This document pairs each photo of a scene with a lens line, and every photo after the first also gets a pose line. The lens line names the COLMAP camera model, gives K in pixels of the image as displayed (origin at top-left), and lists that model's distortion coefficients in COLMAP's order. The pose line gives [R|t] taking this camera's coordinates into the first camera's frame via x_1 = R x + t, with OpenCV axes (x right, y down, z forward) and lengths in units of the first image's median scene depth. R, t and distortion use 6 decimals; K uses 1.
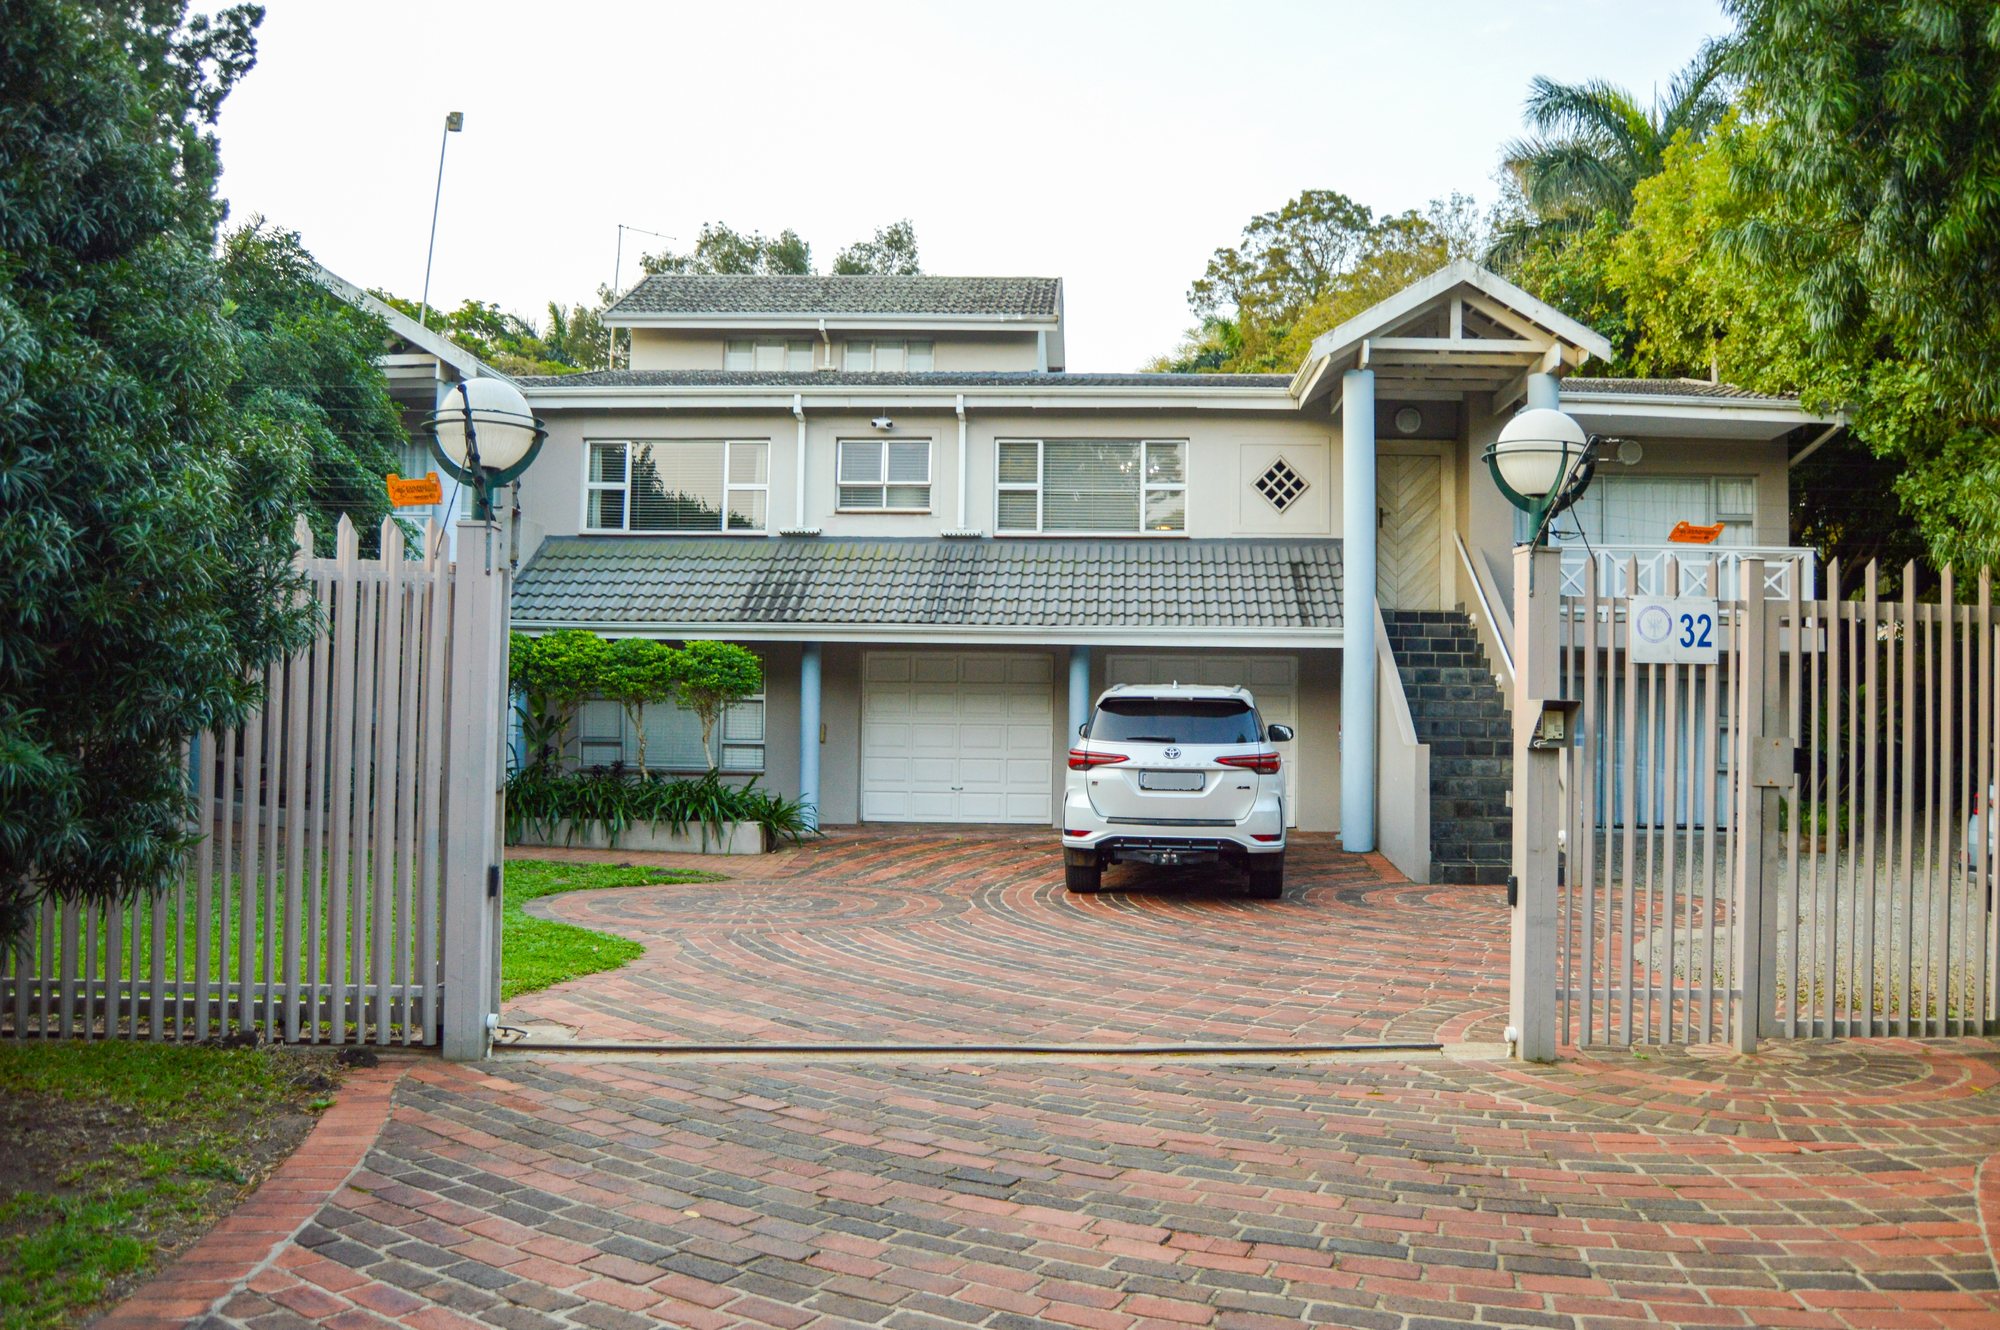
lens RADIAL K [[1611.8, 0, 1000.0], [0, 1611.8, 665.0], [0, 0, 1]] dist [-0.057428, 0.000145]
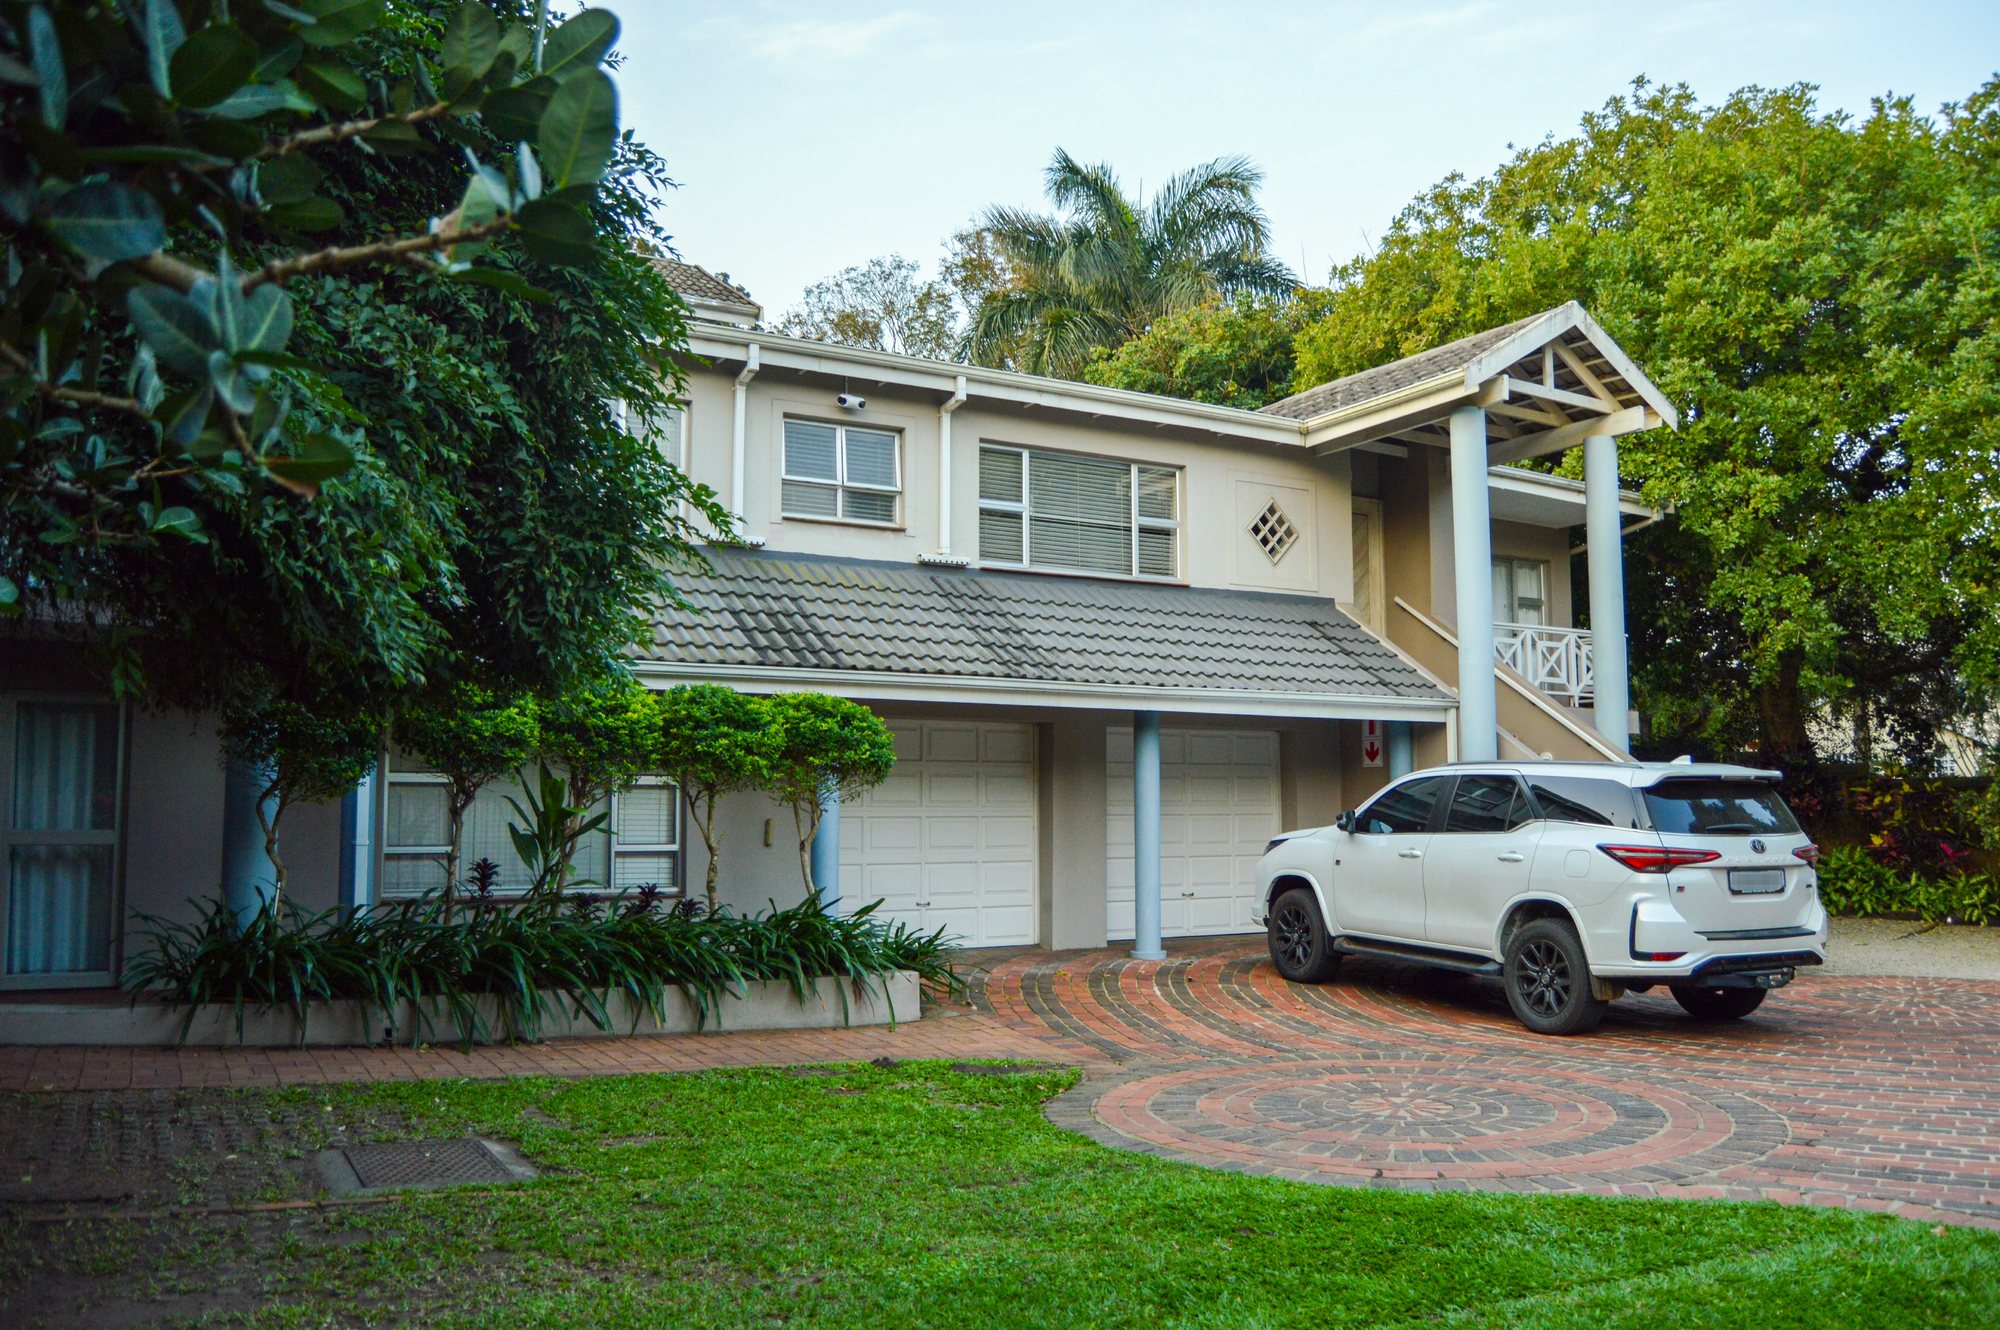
lens RADIAL K [[1611.8, 0, 1000.0], [0, 1611.8, 665.0], [0, 0, 1]] dist [-0.057428, 0.000145]
pose [[0.822616, 0.037325, 0.567371, -0.432228], [-0.008022, 0.998506, -0.054057, 0.007243], [-0.568540, 0.039917, 0.821686, 0.377600]]
